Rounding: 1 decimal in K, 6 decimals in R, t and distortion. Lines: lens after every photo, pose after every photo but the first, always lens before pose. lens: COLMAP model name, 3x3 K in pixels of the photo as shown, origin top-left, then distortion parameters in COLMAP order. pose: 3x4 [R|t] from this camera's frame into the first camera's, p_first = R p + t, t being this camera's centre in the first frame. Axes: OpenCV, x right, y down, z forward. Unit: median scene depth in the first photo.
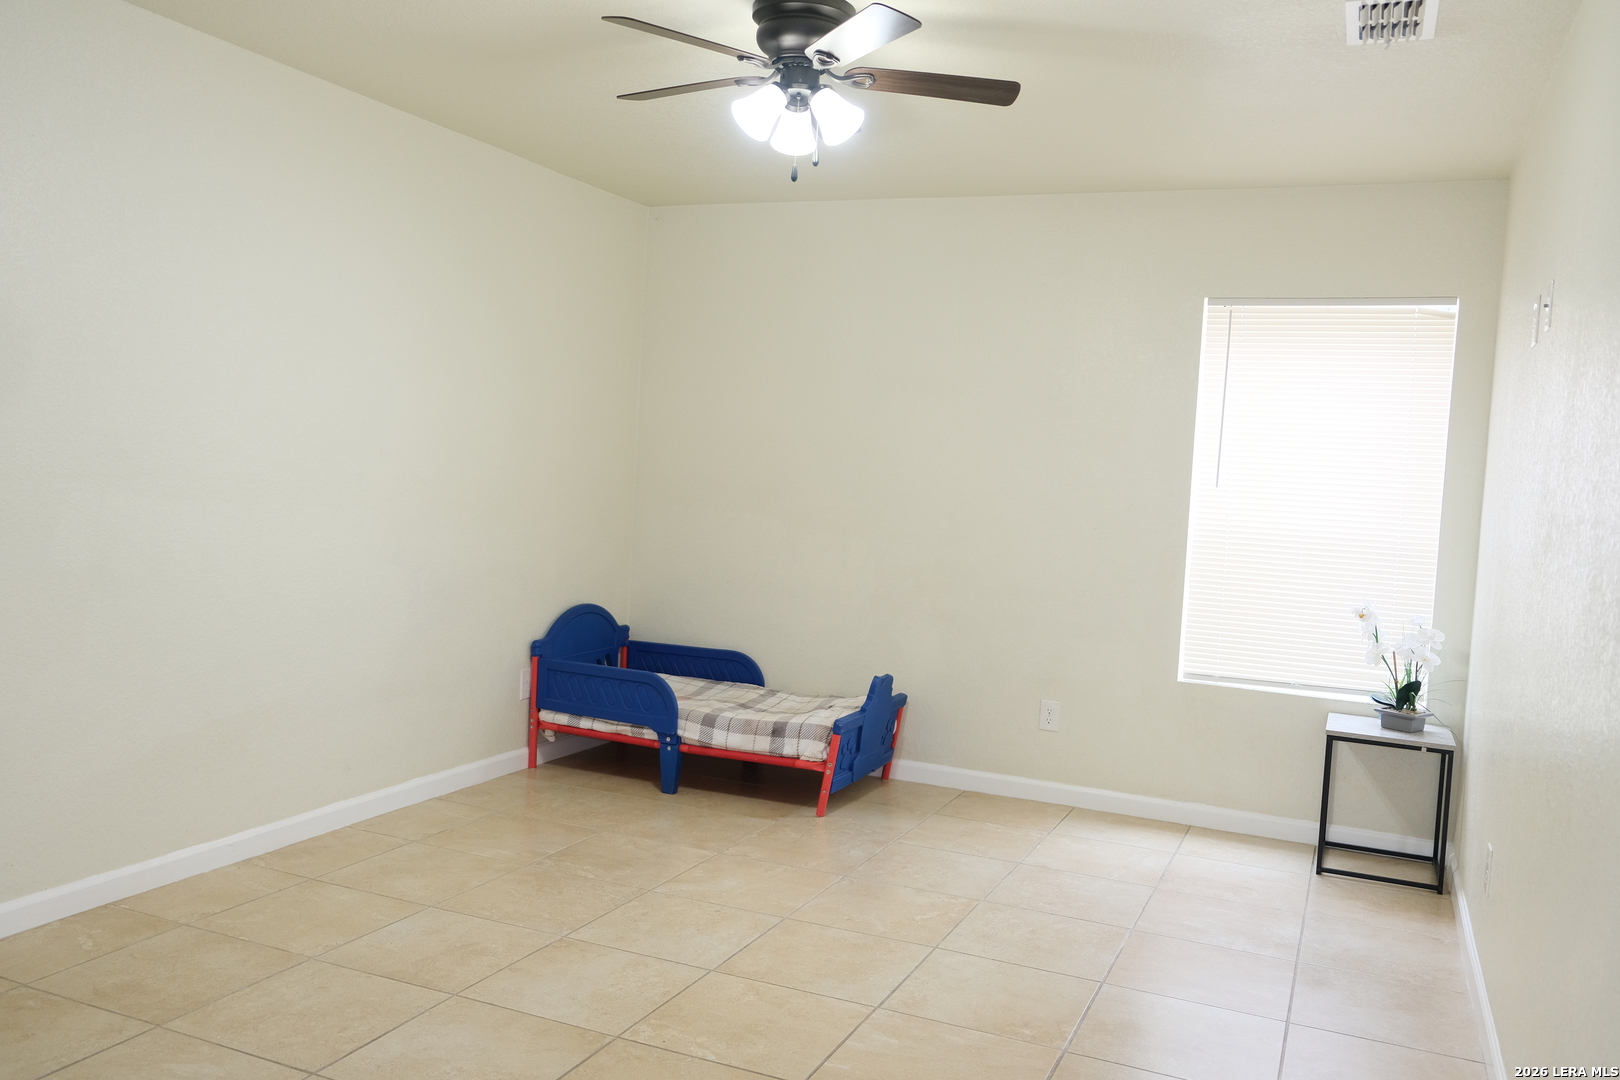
lens RADIAL K [[1281.2, 0, 803.5], [0, 1281.2, 542.7], [0, 0, 1]] dist [-0.024426, 0.048485]
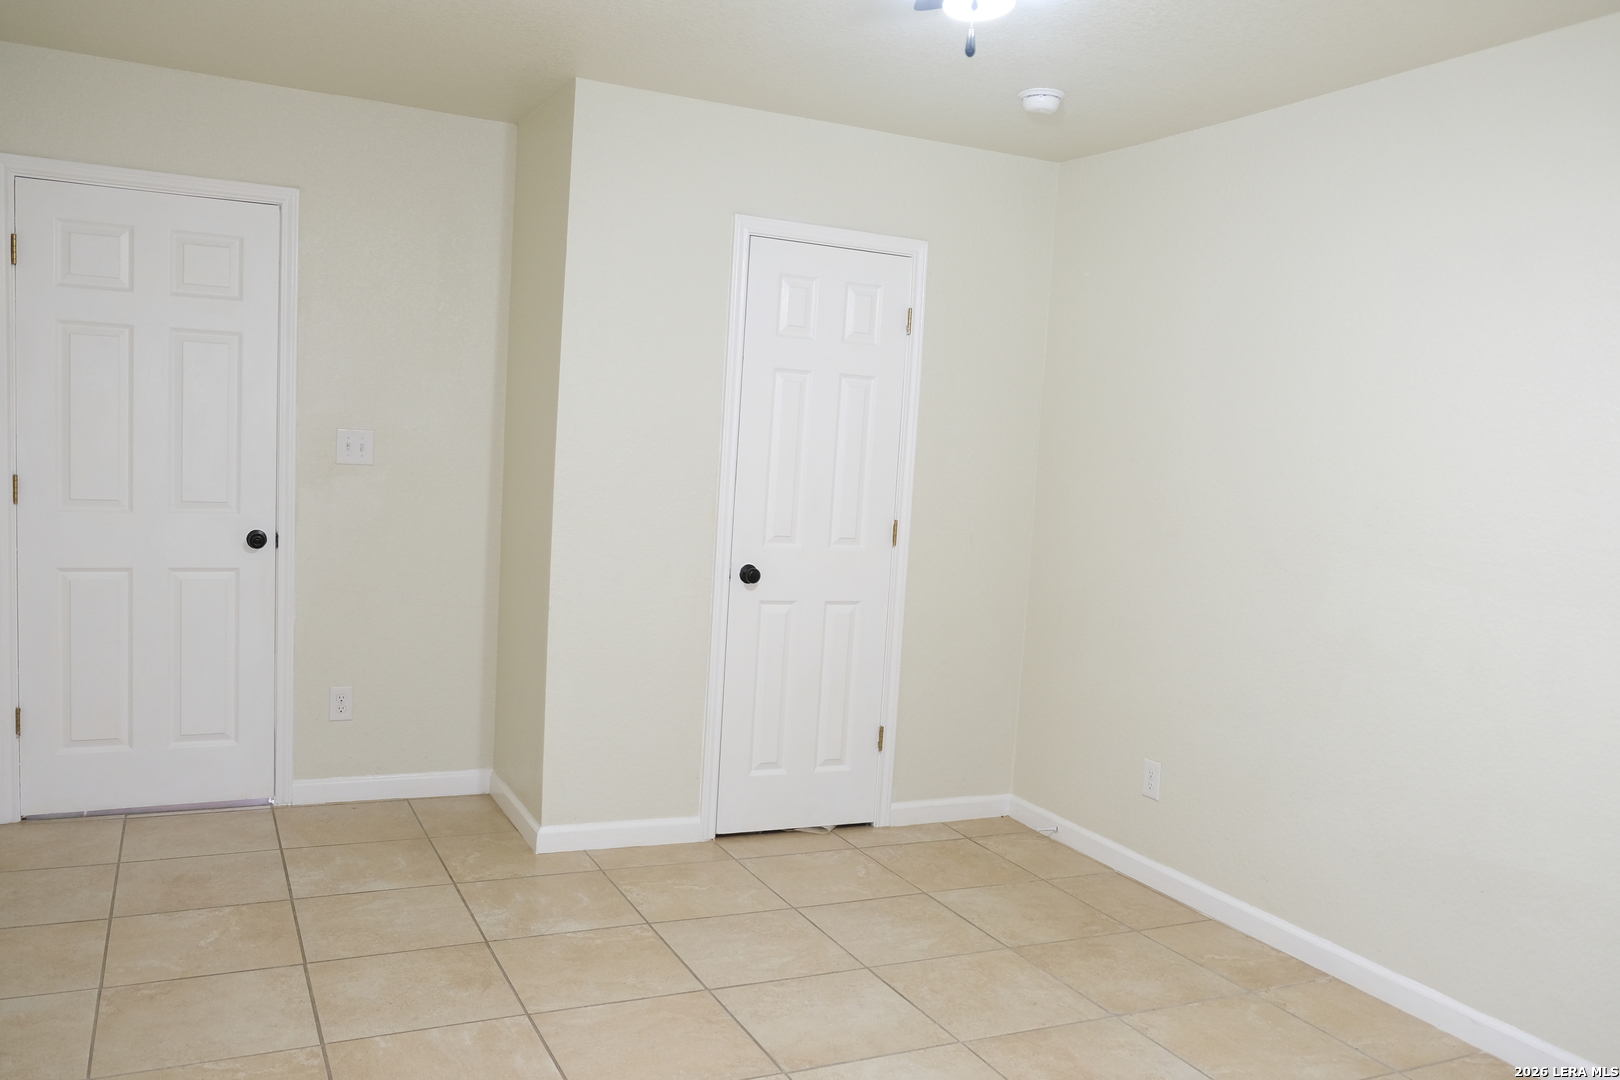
lens RADIAL K [[1281.2, 0, 803.5], [0, 1281.2, 542.7], [0, 0, 1]] dist [-0.024426, 0.048485]
pose [[-0.638803, -0.019957, -0.769111, 0.530568], [-0.127801, 0.988528, 0.080498, -0.085670], [0.758681, 0.149715, -0.634025, 1.364198]]
